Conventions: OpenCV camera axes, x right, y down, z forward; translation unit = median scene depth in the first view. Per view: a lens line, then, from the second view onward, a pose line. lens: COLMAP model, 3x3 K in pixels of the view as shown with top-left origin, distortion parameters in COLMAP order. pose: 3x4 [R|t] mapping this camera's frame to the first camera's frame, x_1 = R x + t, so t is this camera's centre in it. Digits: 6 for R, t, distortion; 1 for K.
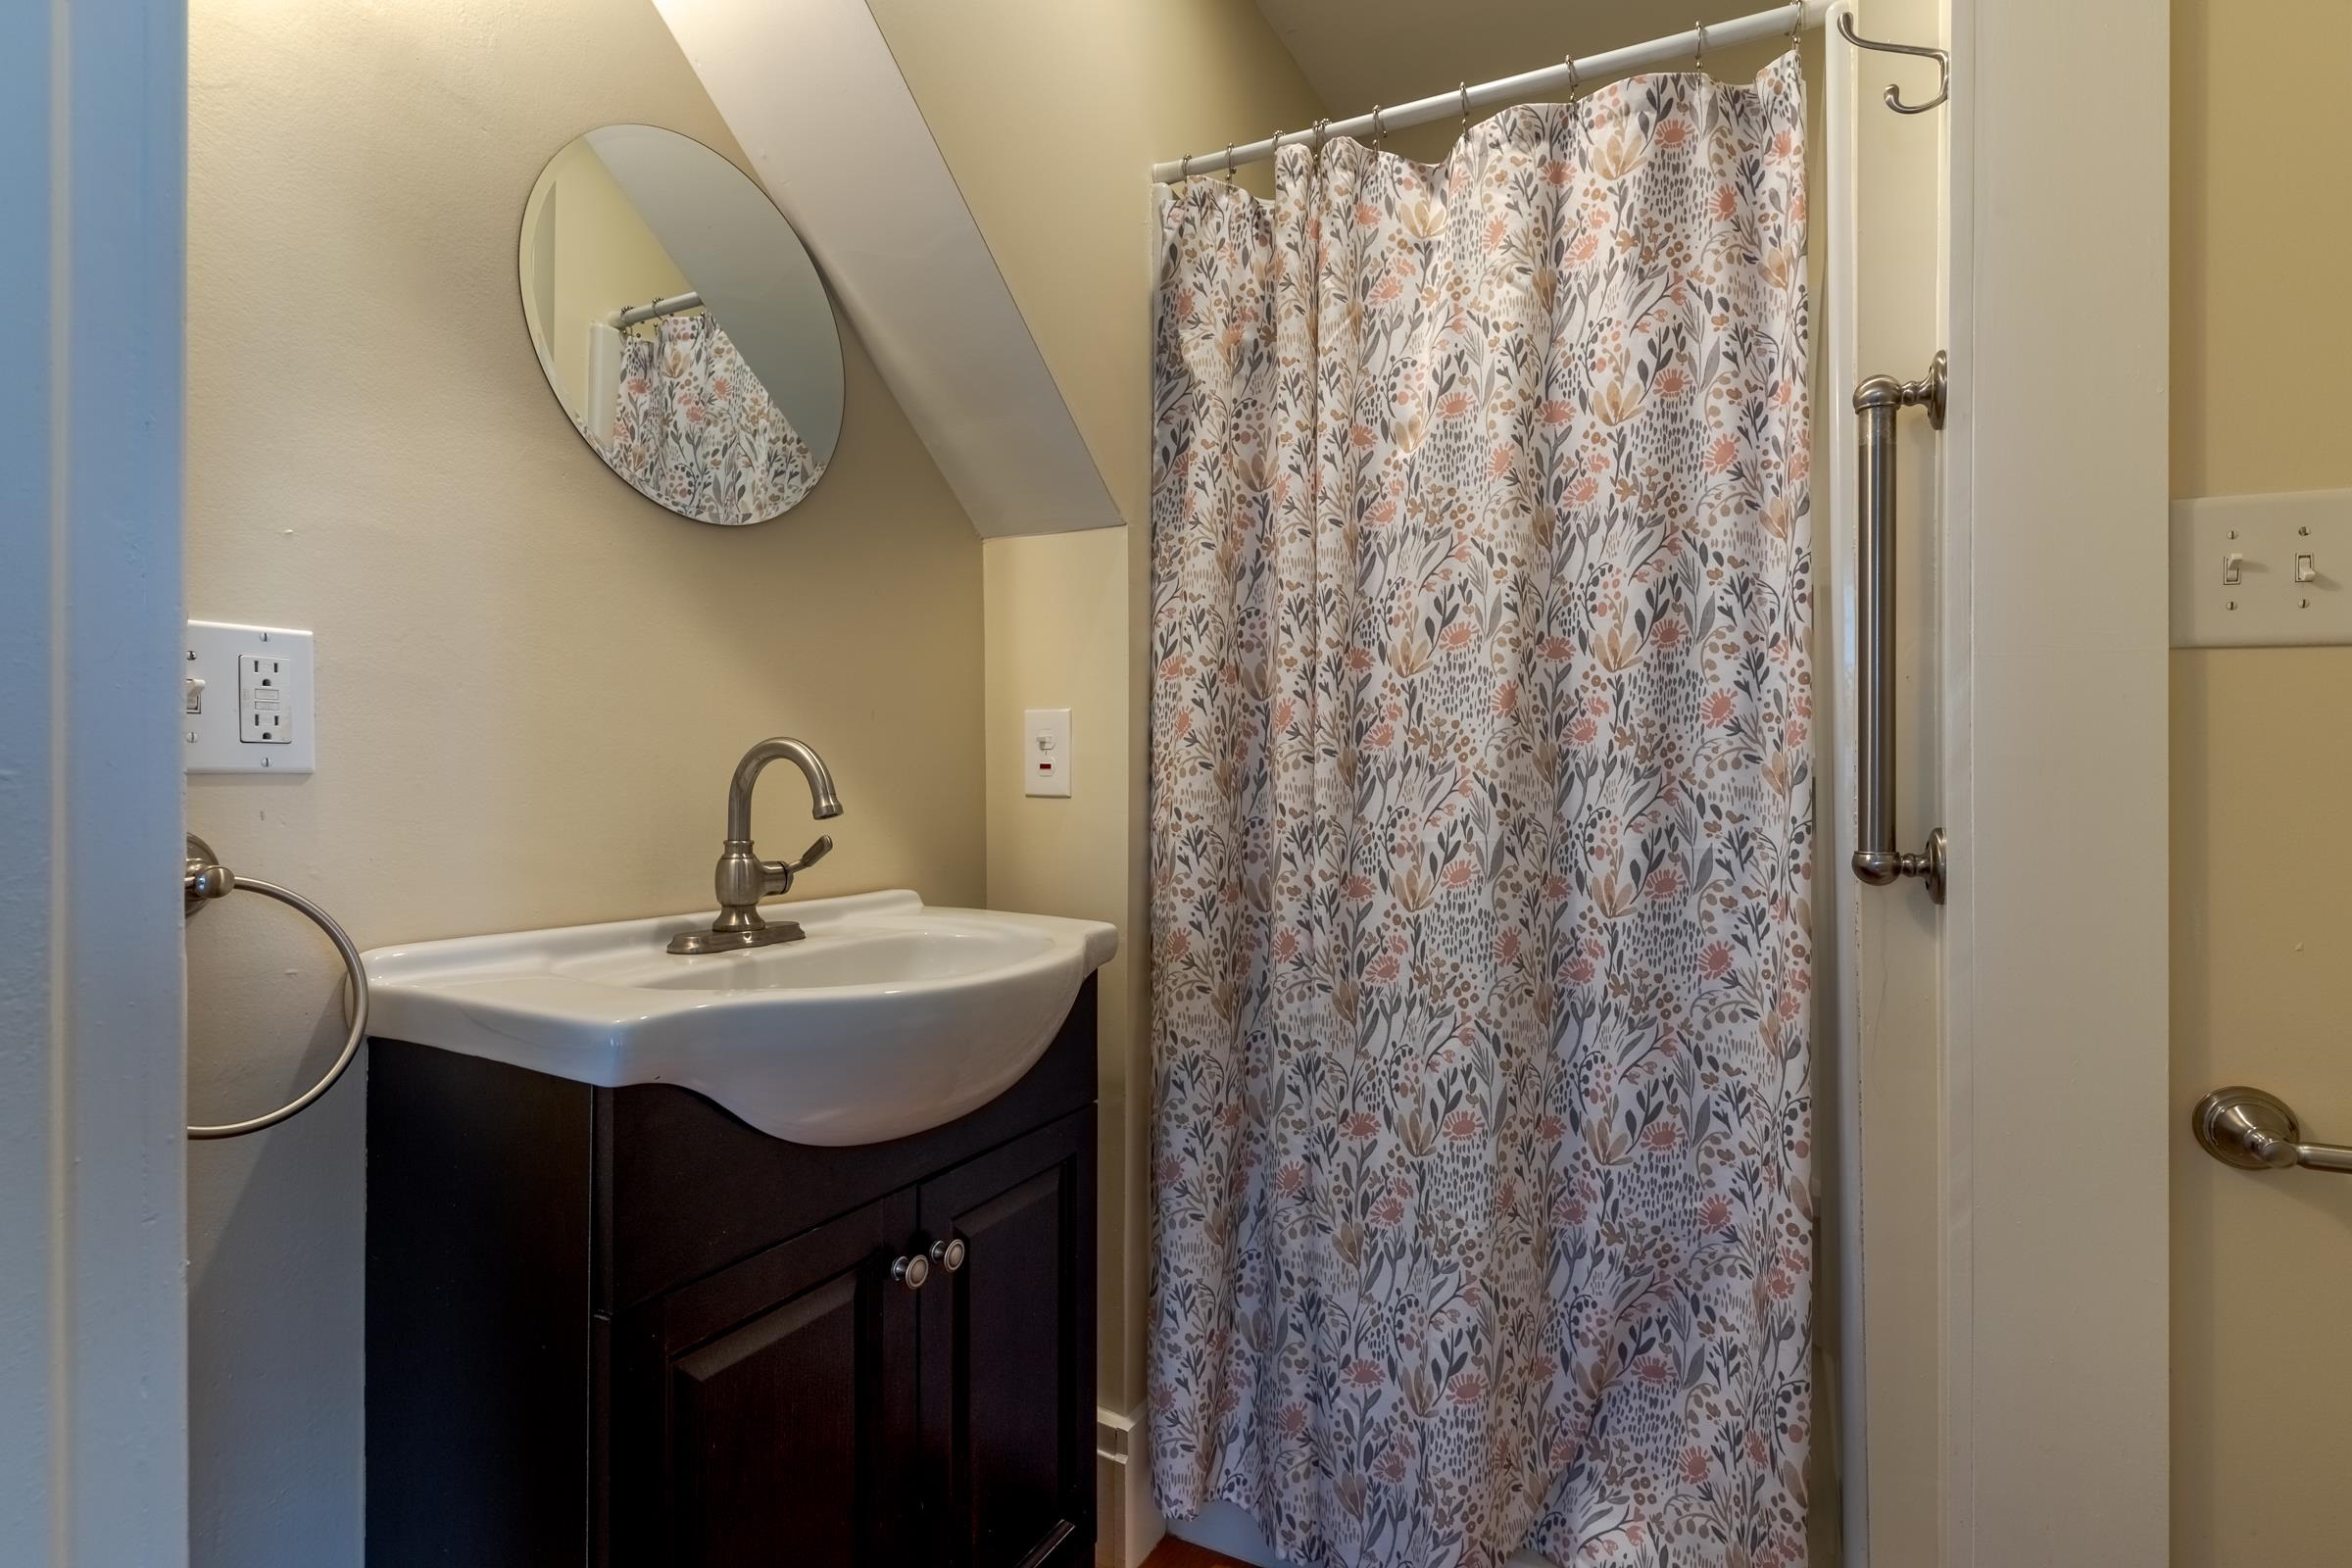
lens RADIAL K [[1129.2, 0, 1183.3], [0, 1129.2, 768.9], [0, 0, 1]] dist [0.002026, 0.000337]
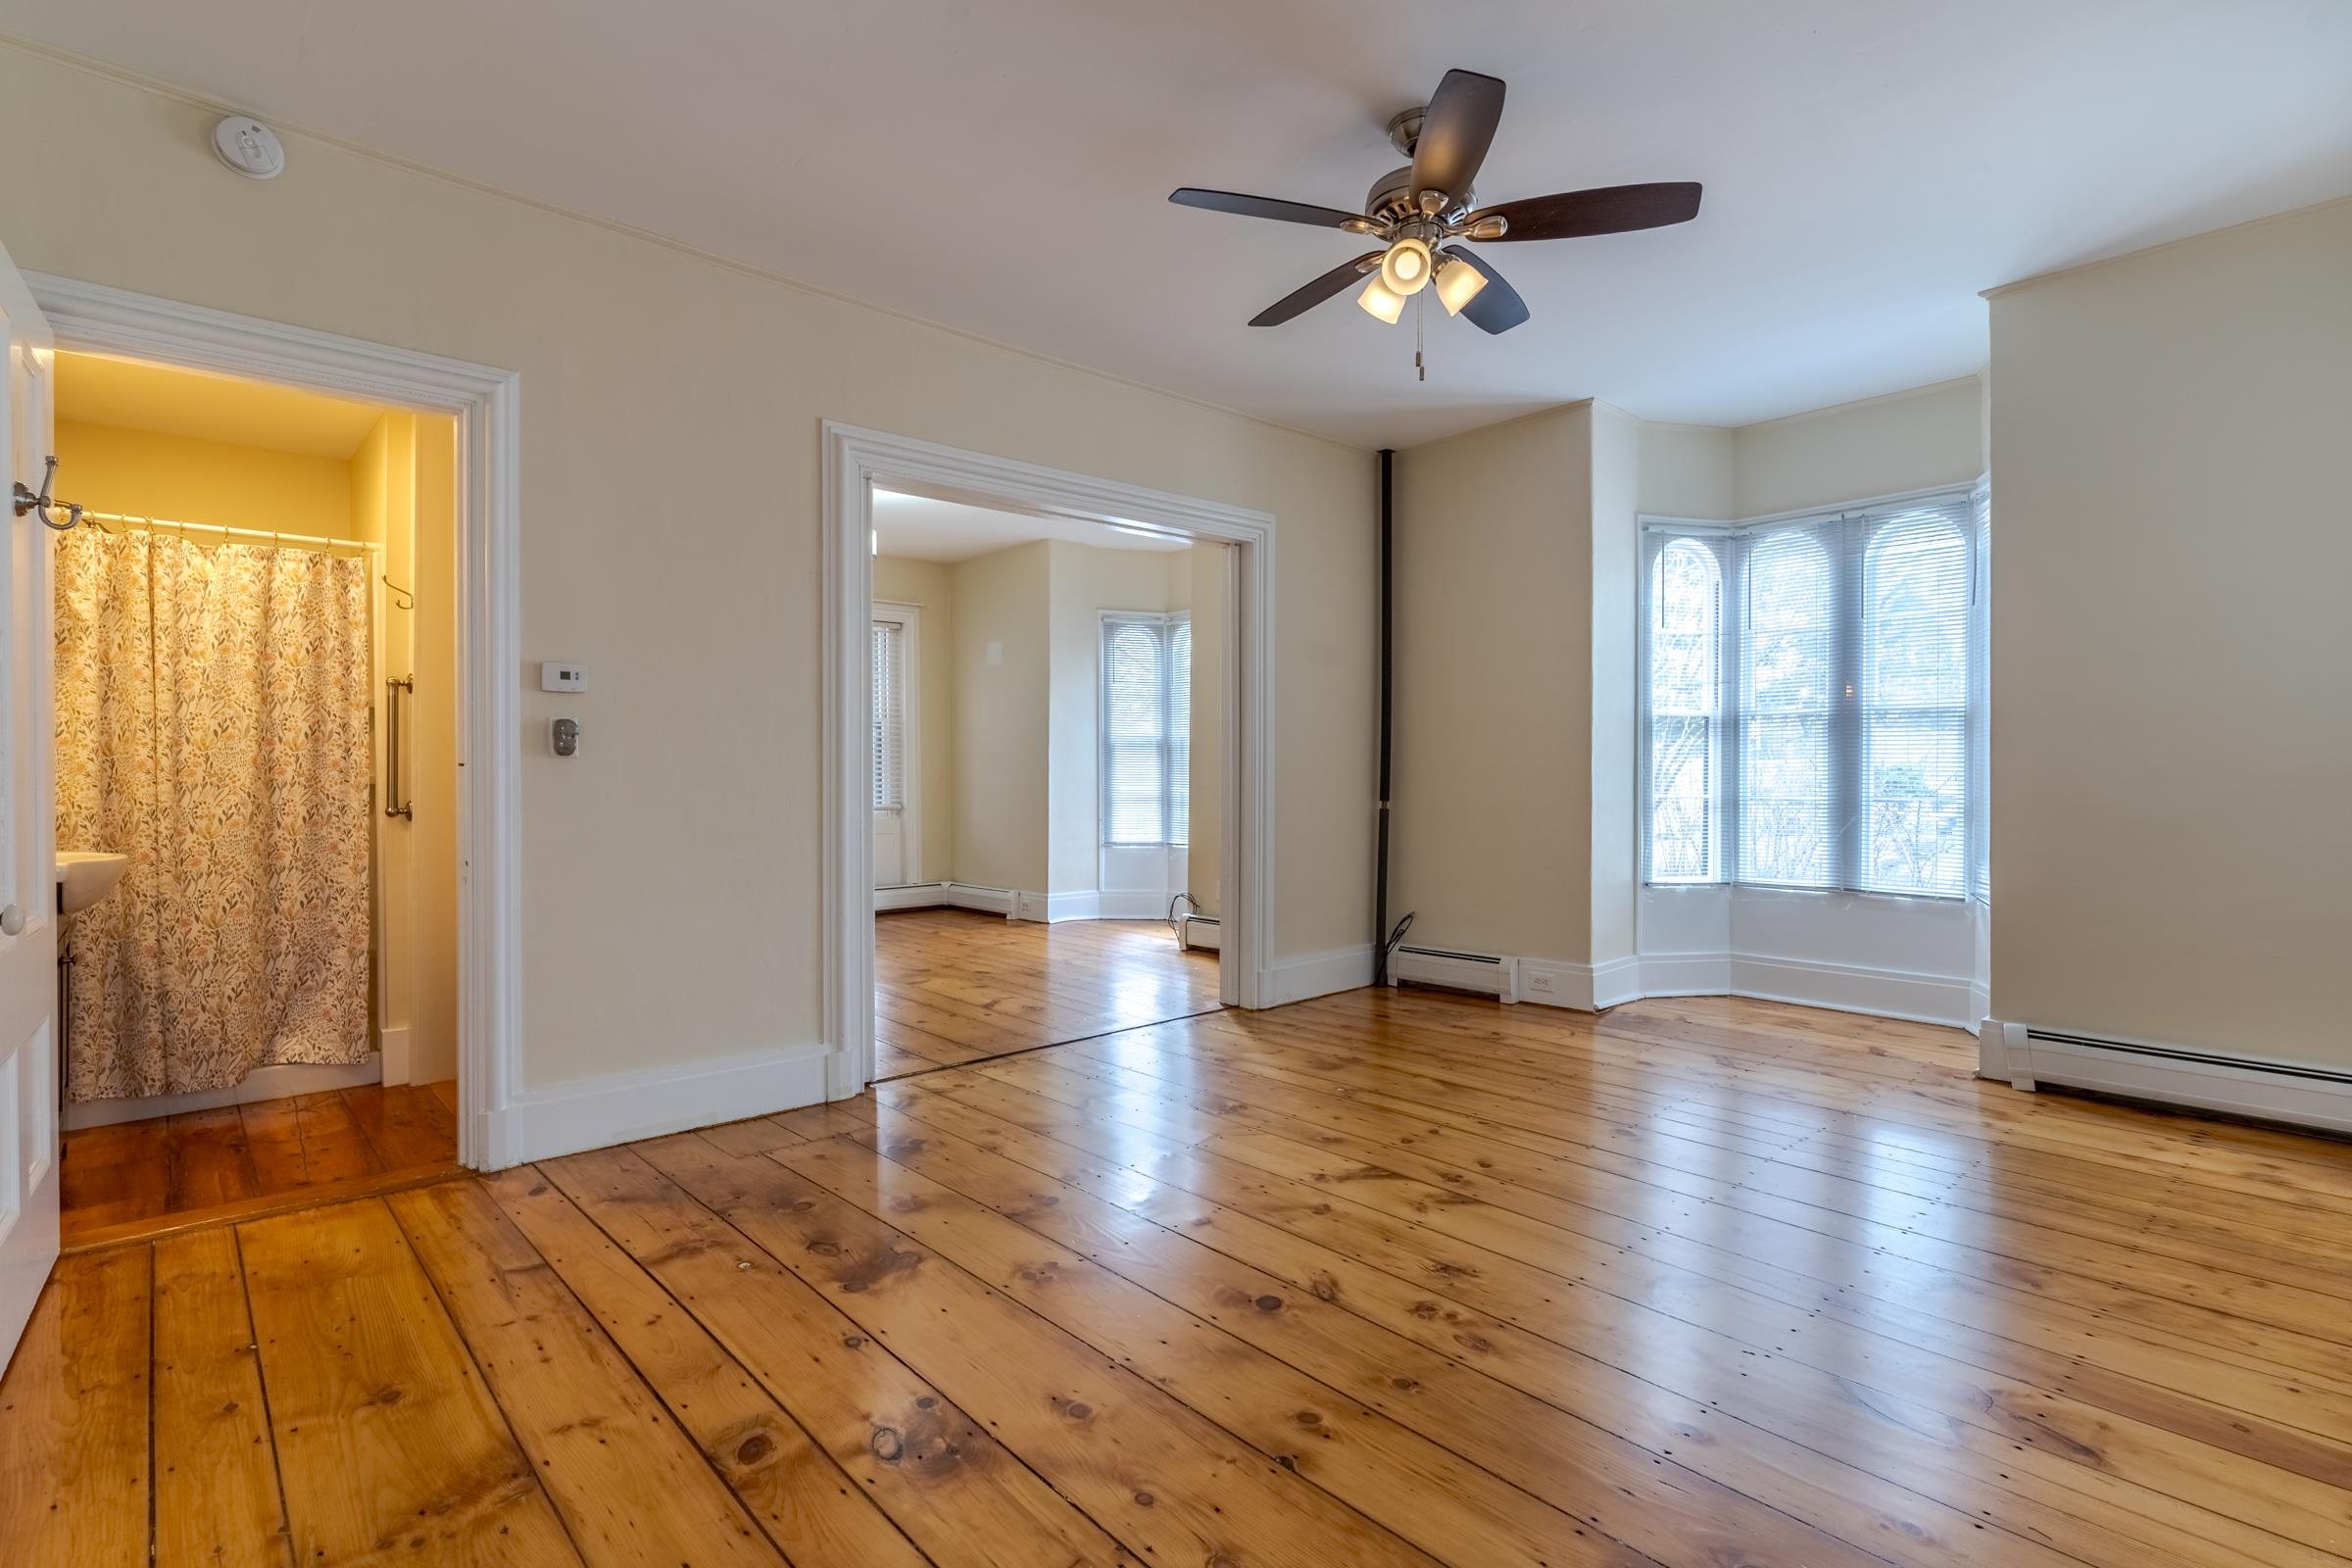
lens RADIAL K [[1129.2, 0, 1199.0], [0, 1129.2, 764.1], [0, 0, 1]] dist [0.002026, 0.000337]
pose [[0.320772, -0.002457, 0.947153, -1.624198], [-0.009254, 0.999941, 0.005728, -0.092080], [-0.947111, -0.010602, 0.320730, -2.132085]]
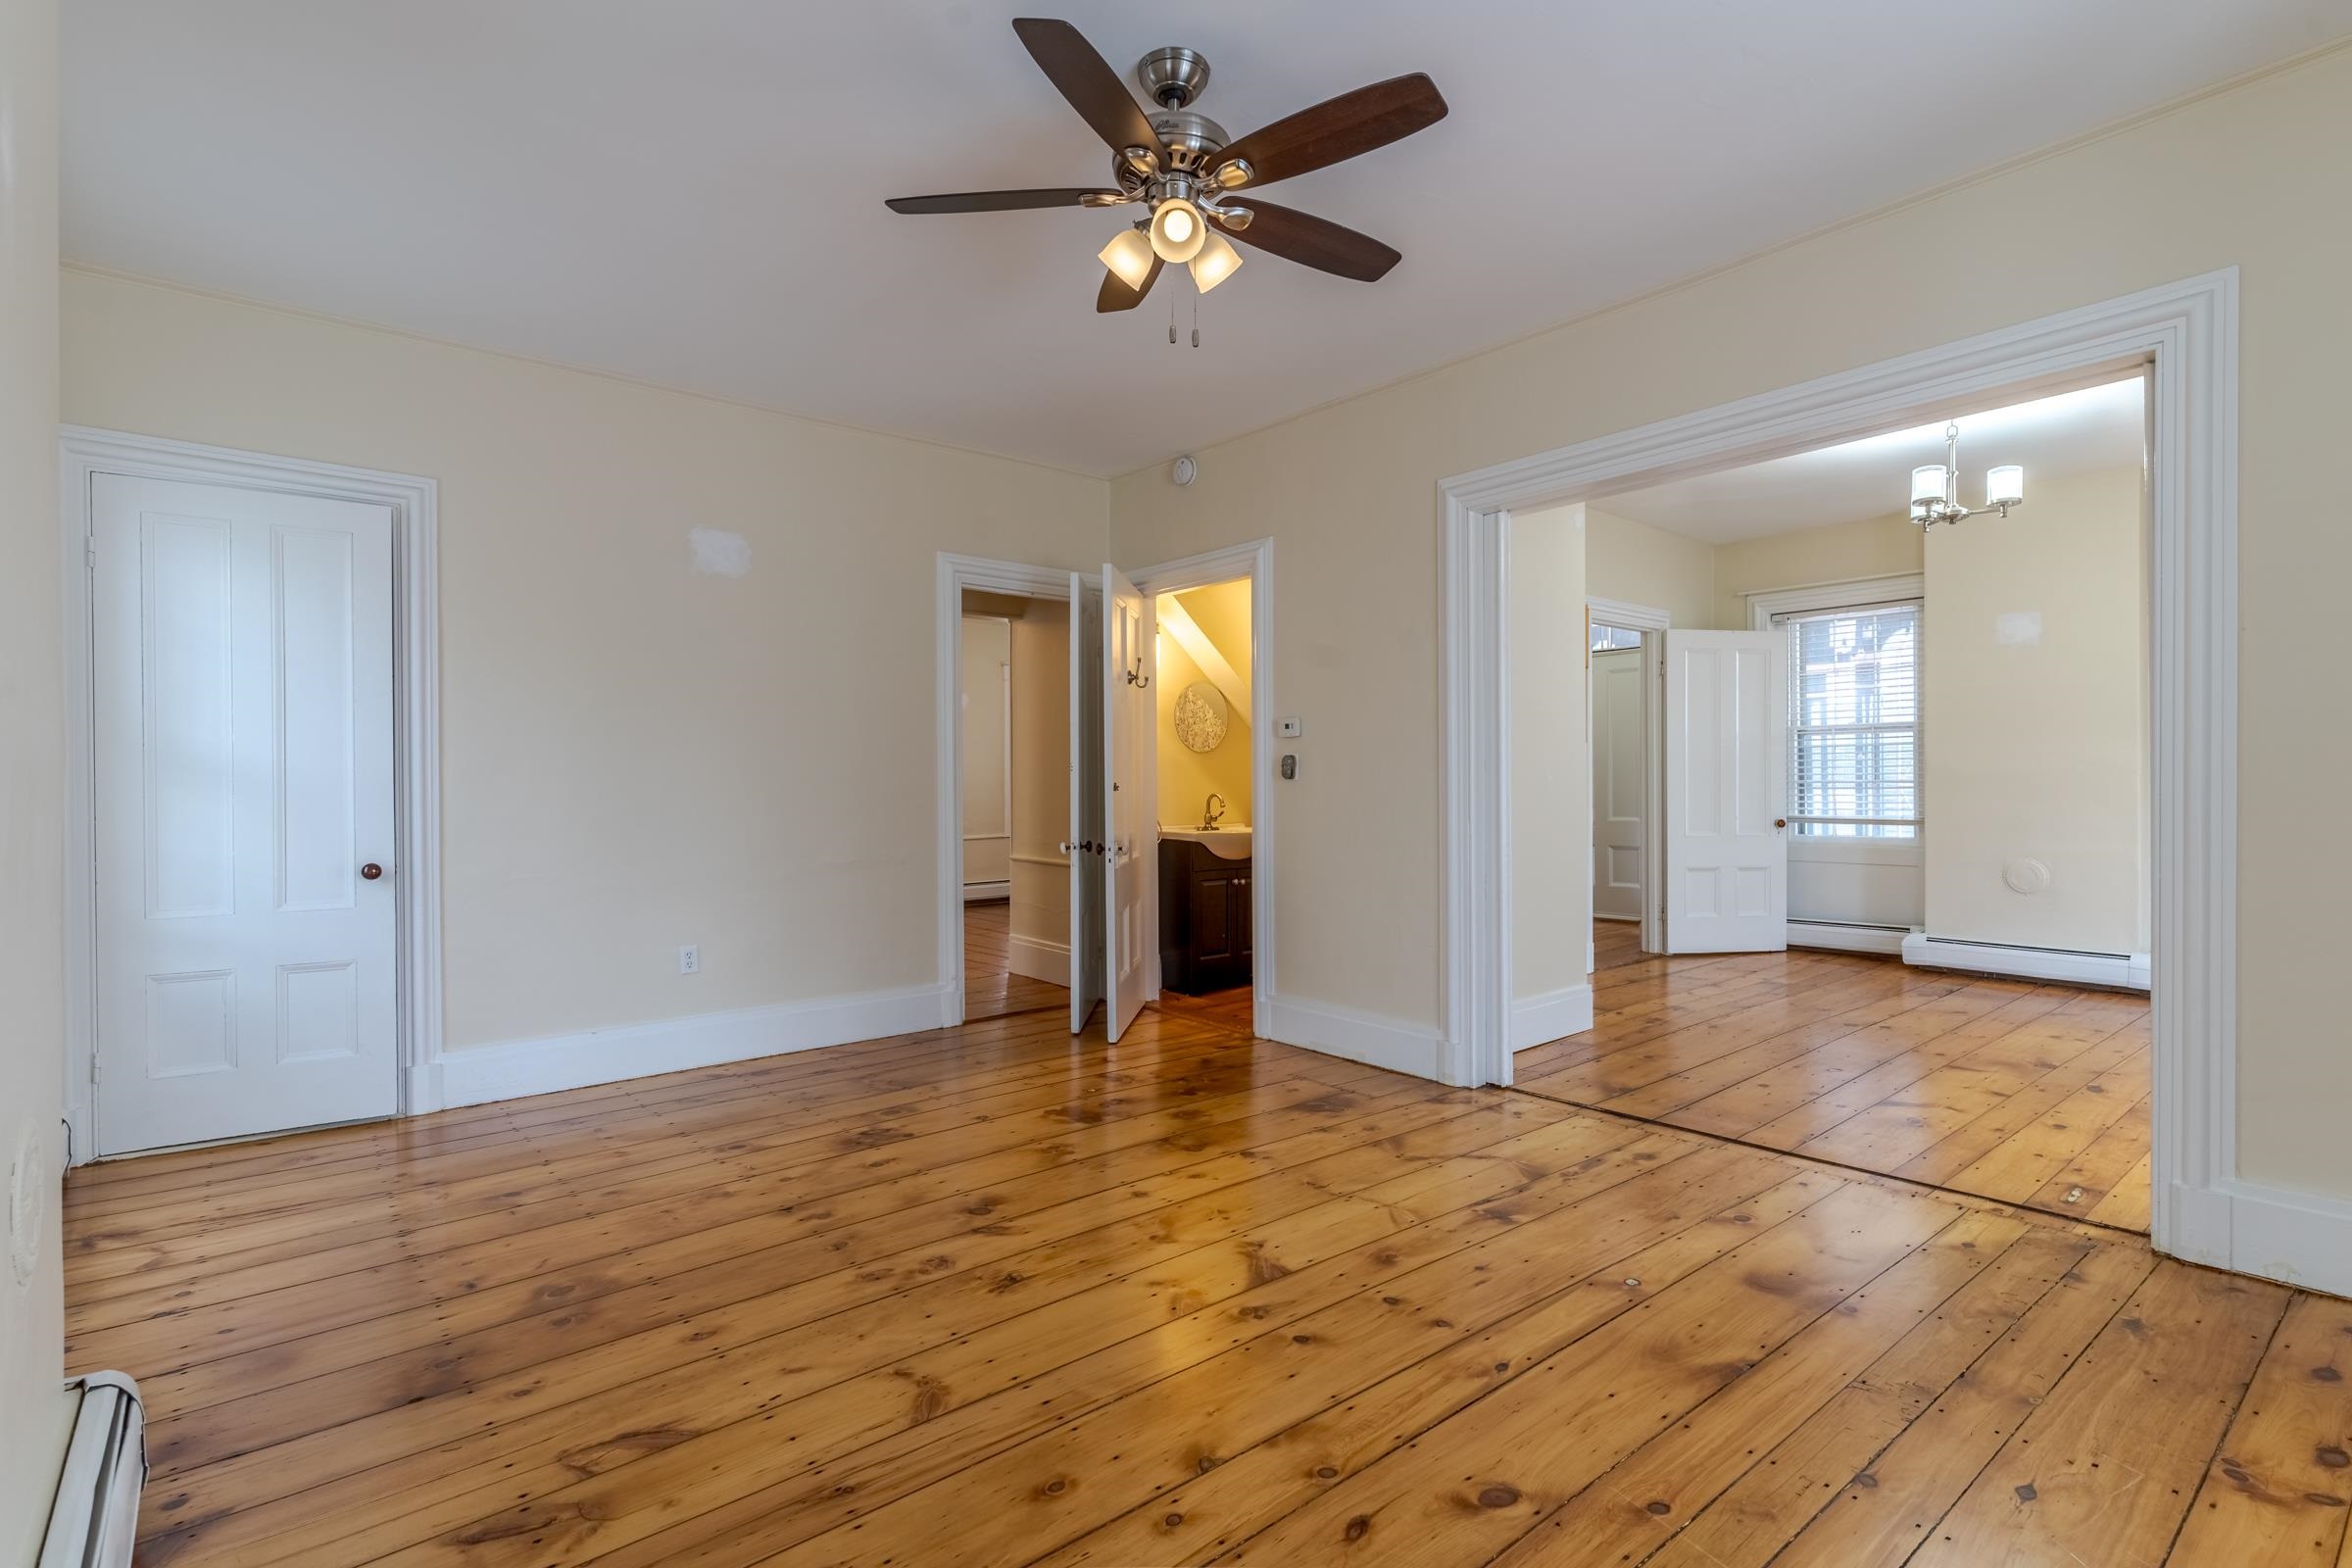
lens RADIAL K [[1129.2, 0, 1171.5], [0, 1129.2, 785.6], [0, 0, 1]] dist [0.002026, 0.000337]
pose [[0.928244, -0.010591, -0.371822, 1.294943], [0.016857, 0.999765, 0.013606, -0.120952], [0.371591, -0.018897, 0.928204, -3.629295]]
